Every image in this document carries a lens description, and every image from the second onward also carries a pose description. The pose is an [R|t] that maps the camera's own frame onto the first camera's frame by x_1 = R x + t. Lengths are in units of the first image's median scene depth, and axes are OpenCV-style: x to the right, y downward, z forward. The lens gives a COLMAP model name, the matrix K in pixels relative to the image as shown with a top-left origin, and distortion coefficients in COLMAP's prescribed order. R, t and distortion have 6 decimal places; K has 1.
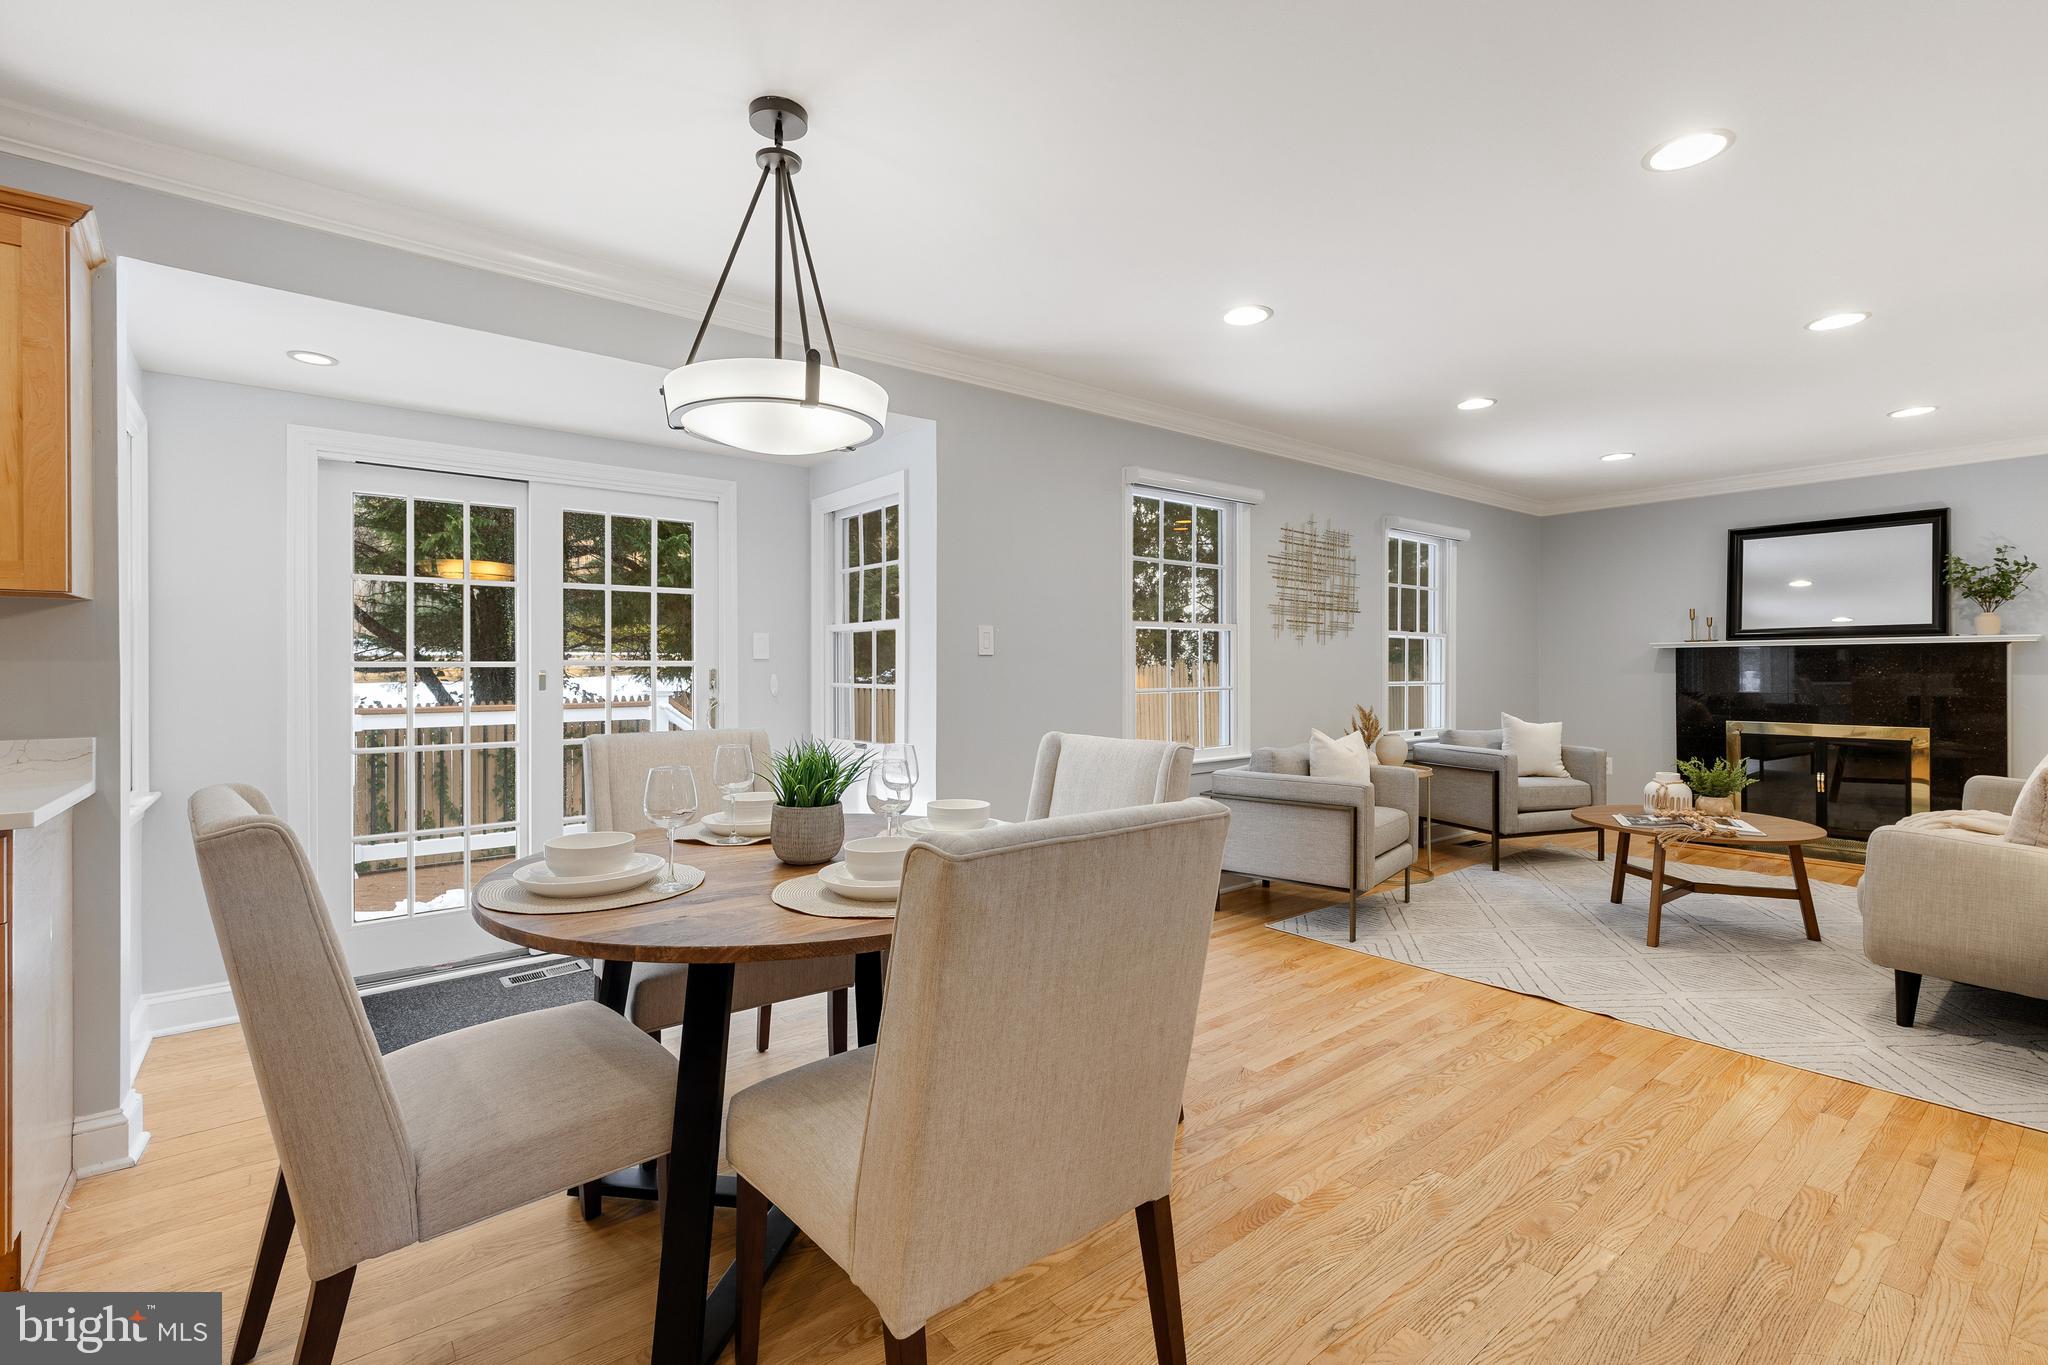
lens RADIAL K [[932.3, 0, 1012.4], [0, 932.3, 673.5], [0, 0, 1]] dist [0.004081, -0.000863]
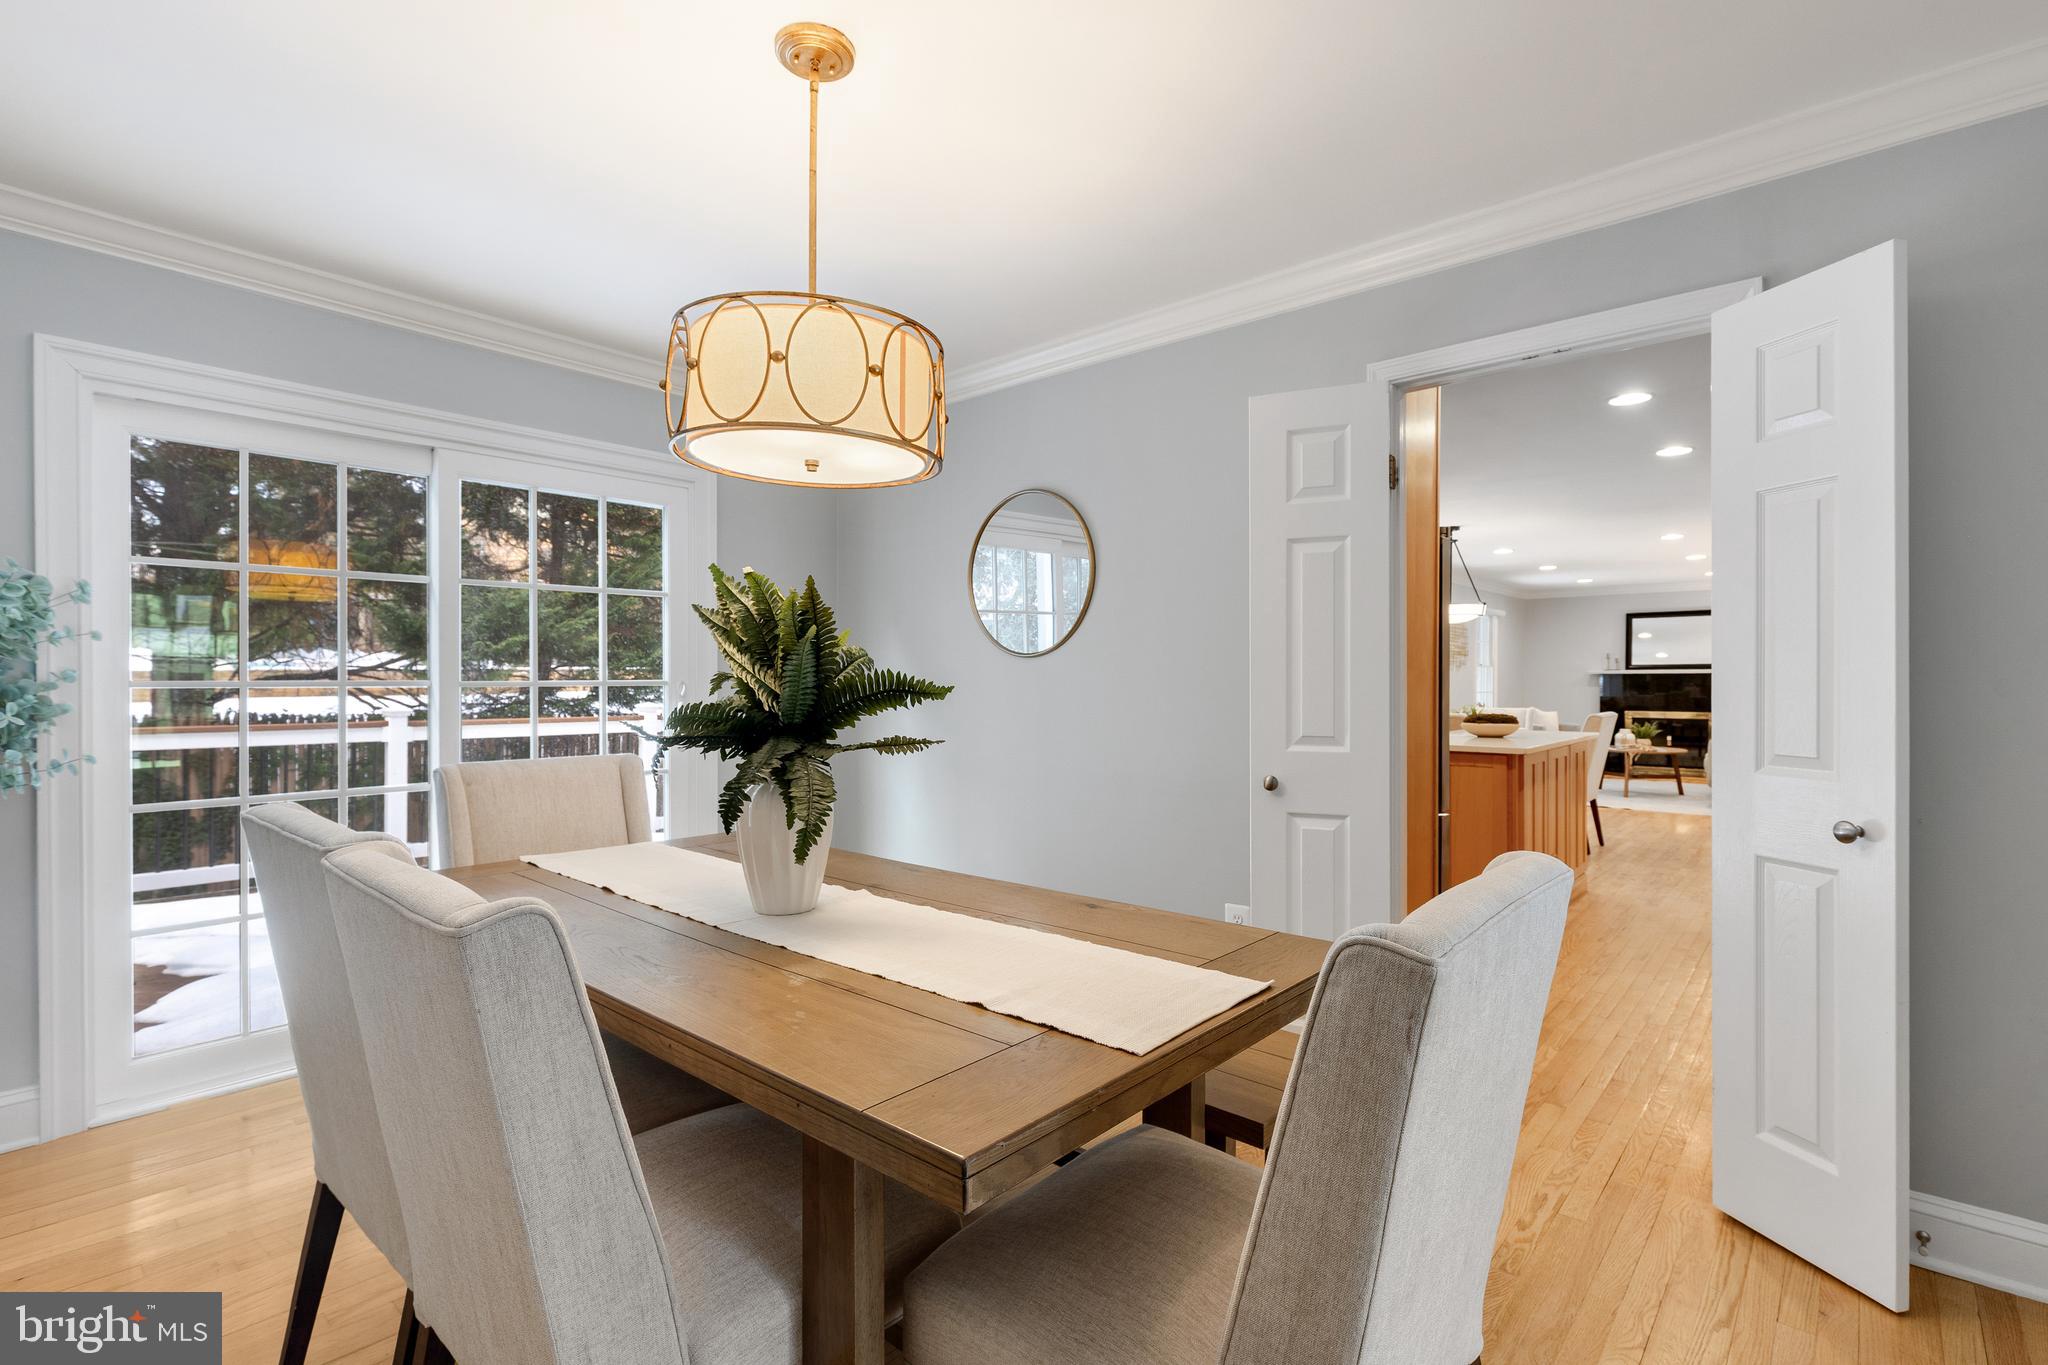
lens RADIAL K [[921.7, 0, 1028.3], [0, 921.7, 695.9], [0, 0, 1]] dist [0.008422, -0.000240]
pose [[0.986822, 0.005714, 0.161712, -1.033377], [-0.006143, 0.999979, 0.002155, 0.028267], [-0.161696, -0.003120, 0.986836, -0.938671]]
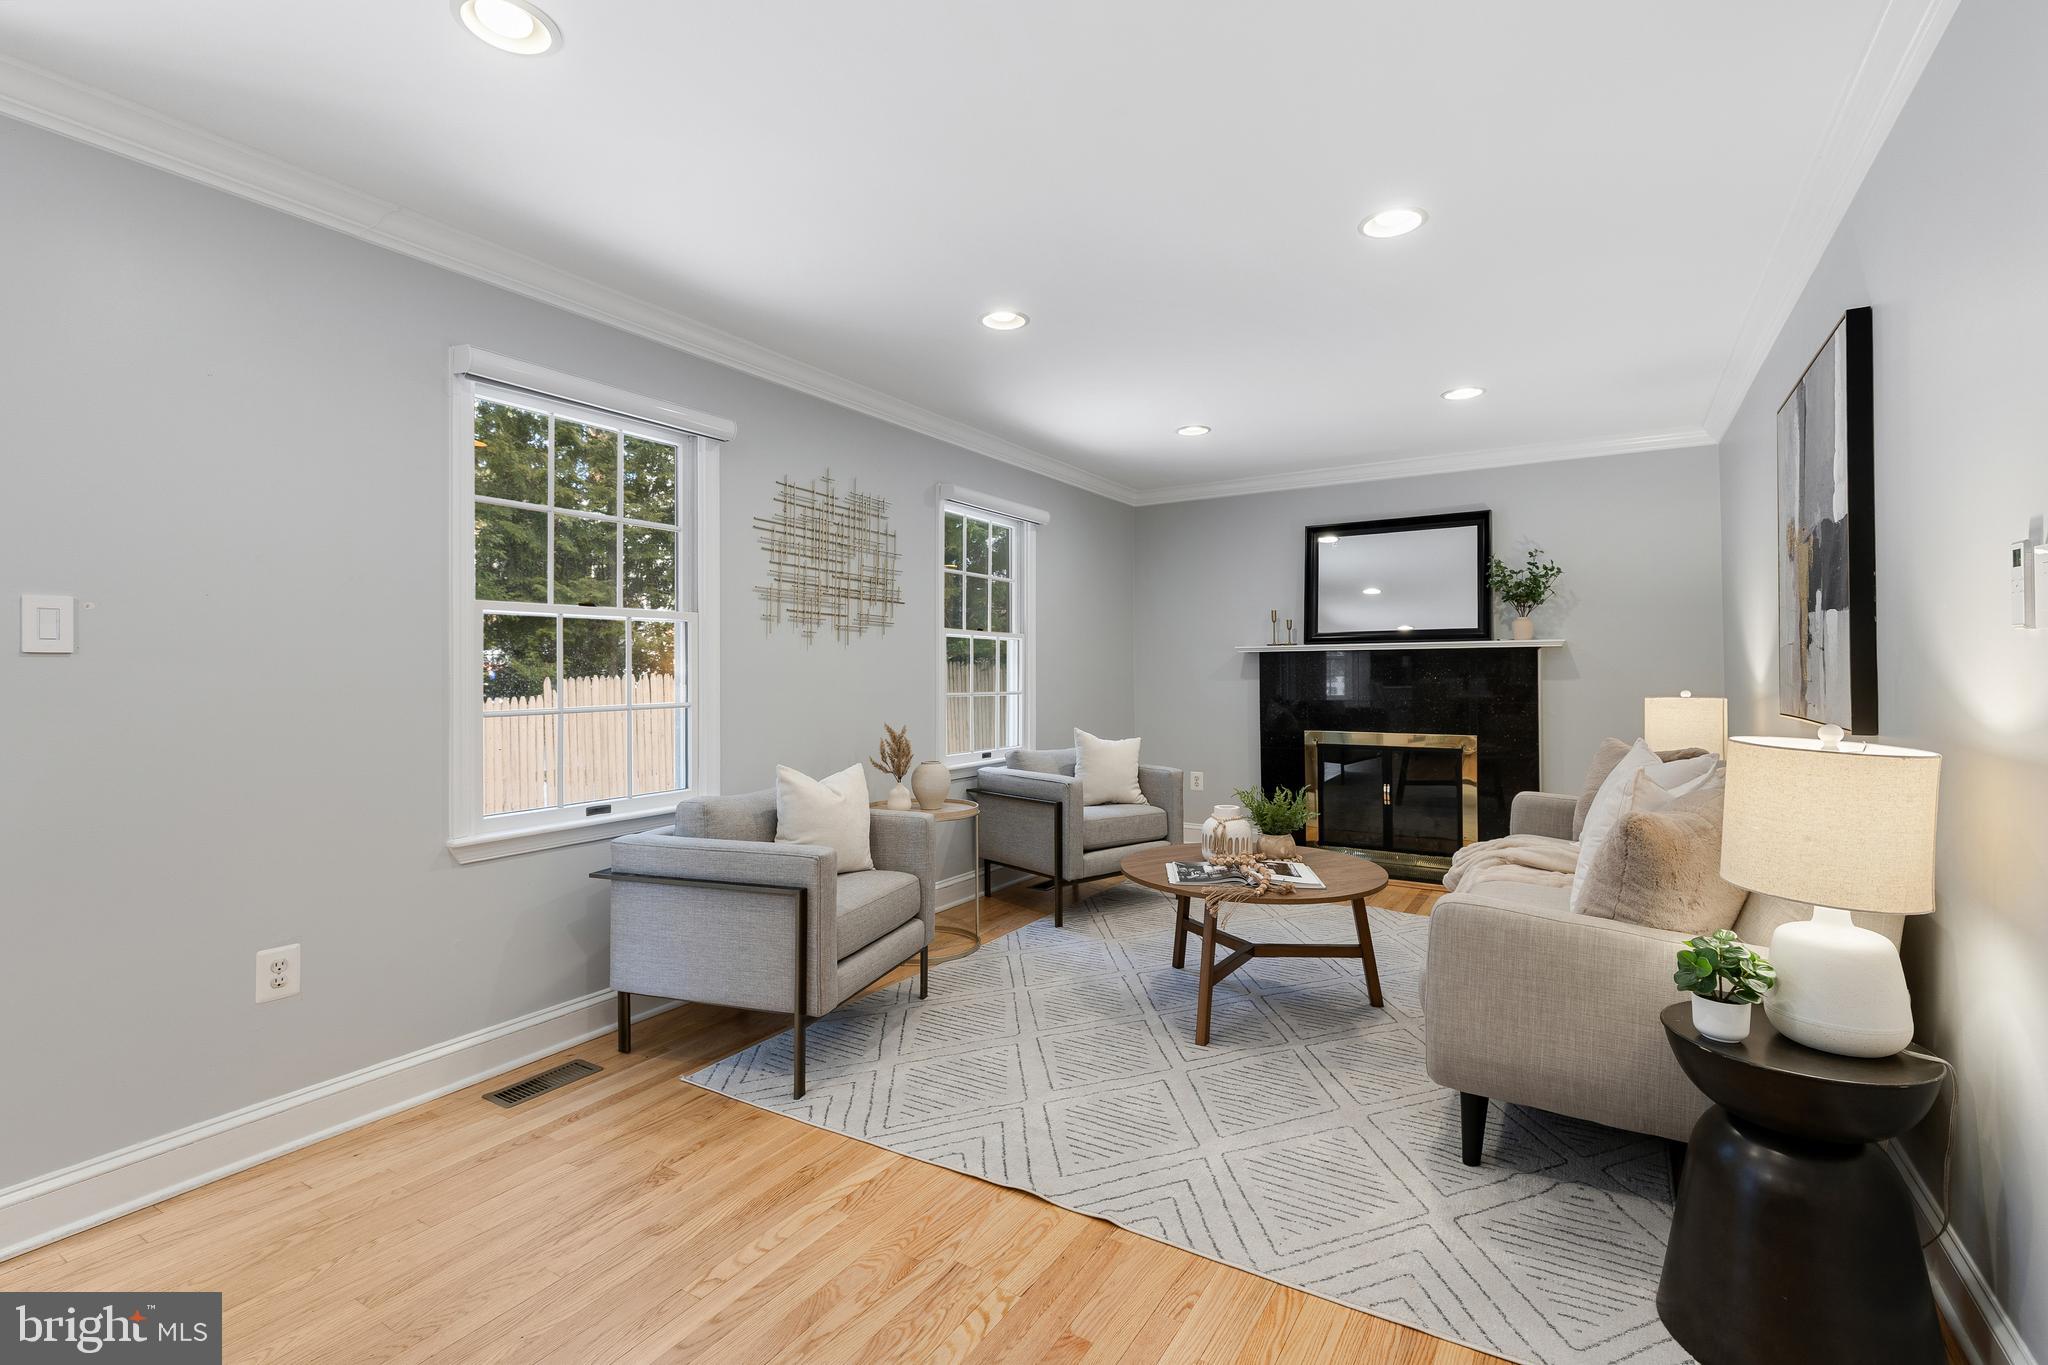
lens RADIAL K [[932.3, 0, 1034.3], [0, 932.3, 673.0], [0, 0, 1]] dist [0.004081, -0.000863]
pose [[0.940985, -0.002051, 0.338441, 0.255960], [0.004559, 0.999968, -0.006616, -0.002591], [-0.338417, 0.007768, 0.940964, 0.282393]]
